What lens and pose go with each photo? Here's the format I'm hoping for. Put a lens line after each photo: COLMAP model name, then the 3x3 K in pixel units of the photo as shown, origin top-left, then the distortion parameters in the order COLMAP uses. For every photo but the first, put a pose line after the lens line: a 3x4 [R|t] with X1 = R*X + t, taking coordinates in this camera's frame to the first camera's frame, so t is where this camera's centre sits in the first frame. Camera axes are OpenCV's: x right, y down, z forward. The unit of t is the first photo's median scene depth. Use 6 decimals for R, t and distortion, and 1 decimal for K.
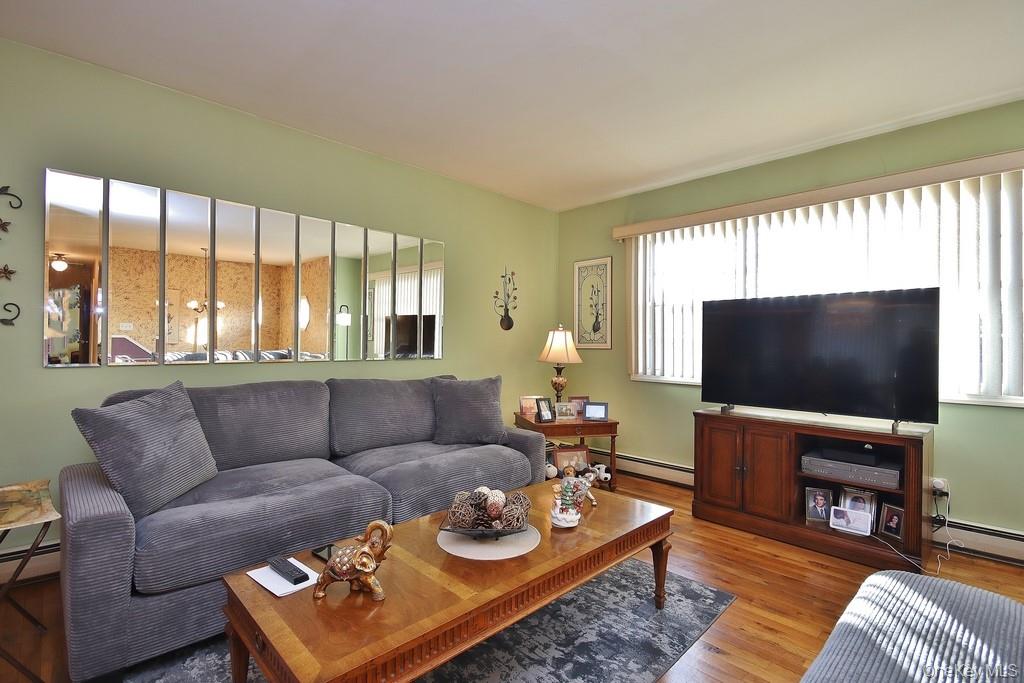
lens RADIAL K [[471.6, 0, 512.0], [0, 471.6, 344.1], [0, 0, 1]] dist [0.021706, -0.018532]
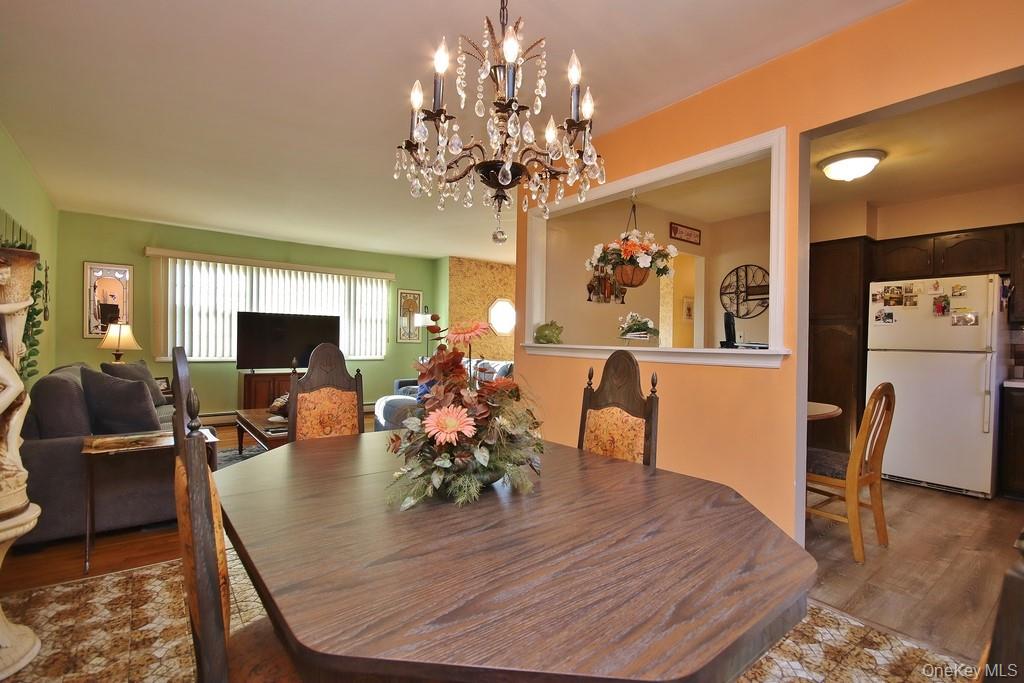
lens RADIAL K [[471.6, 0, 512.0], [0, 471.6, 344.1], [0, 0, 1]] dist [0.021706, -0.018532]
pose [[0.111005, -0.014045, 0.993721, -1.223770], [-0.019795, 0.999671, 0.016340, -0.020047], [-0.993623, -0.021484, 0.110690, -0.202088]]
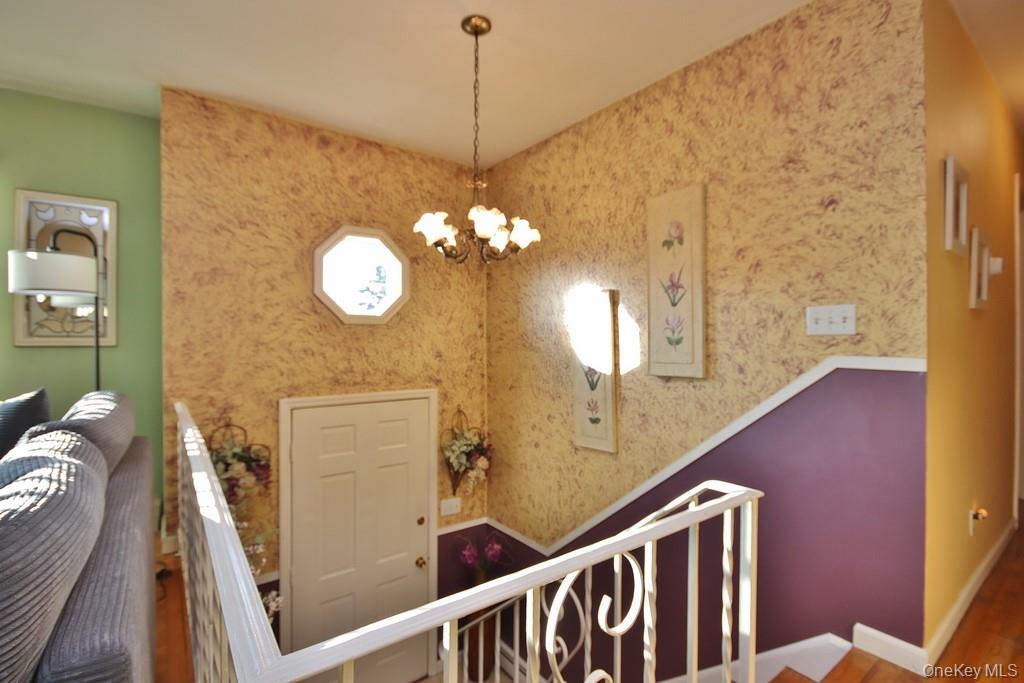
lens RADIAL K [[471.6, 0, 512.0], [0, 471.6, 344.1], [0, 0, 1]] dist [0.021706, -0.018532]
pose [[0.121655, -0.019289, 0.992385, 0.297473], [-0.005663, 0.999781, 0.020127, -0.004588], [-0.992556, -0.008068, 0.121520, -0.291422]]
